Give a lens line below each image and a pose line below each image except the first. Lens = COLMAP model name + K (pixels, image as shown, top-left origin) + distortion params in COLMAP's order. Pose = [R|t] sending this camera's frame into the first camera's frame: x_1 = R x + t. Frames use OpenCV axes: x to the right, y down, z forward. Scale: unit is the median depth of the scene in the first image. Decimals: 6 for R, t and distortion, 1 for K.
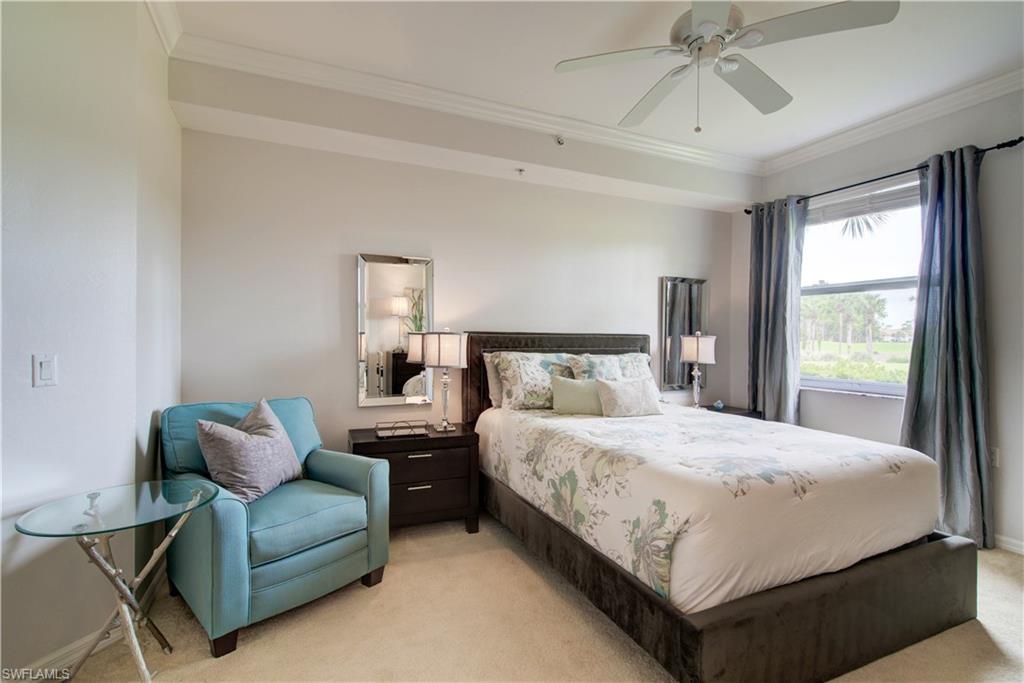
lens RADIAL K [[477.1, 0, 518.2], [0, 477.1, 342.3], [0, 0, 1]] dist [0.003894, 0.000347]
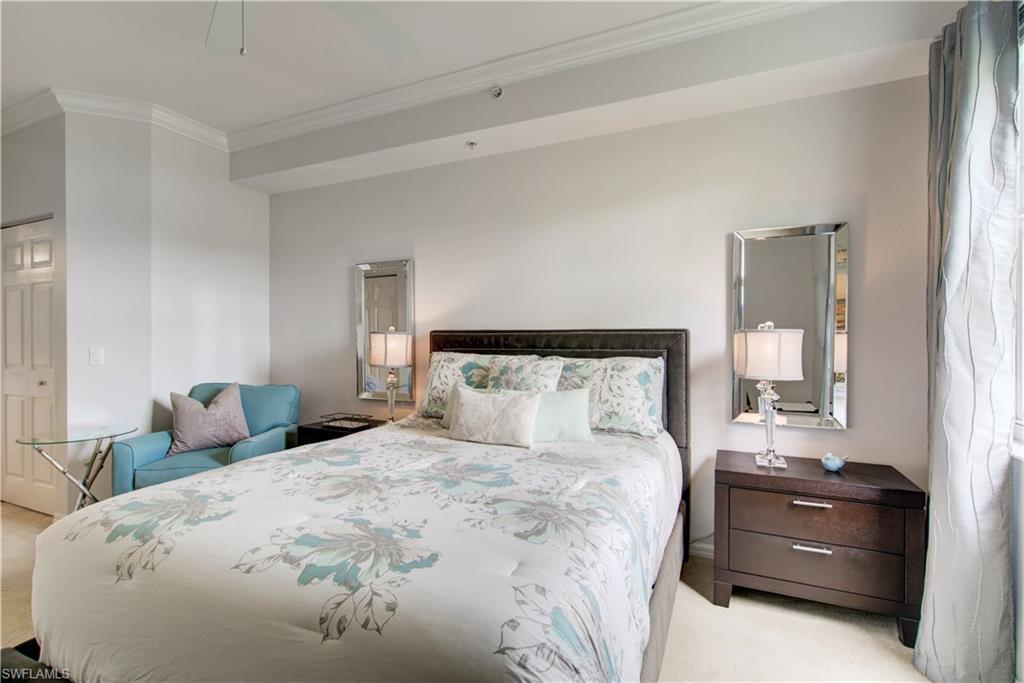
lens RADIAL K [[477.1, 0, 515.9], [0, 477.1, 341.7], [0, 0, 1]] dist [0.003894, 0.000347]
pose [[0.654626, -0.005768, -0.755931, 0.773760], [-0.002378, 0.999950, -0.009690, 0.009444], [0.755949, 0.008141, 0.654579, 0.538253]]
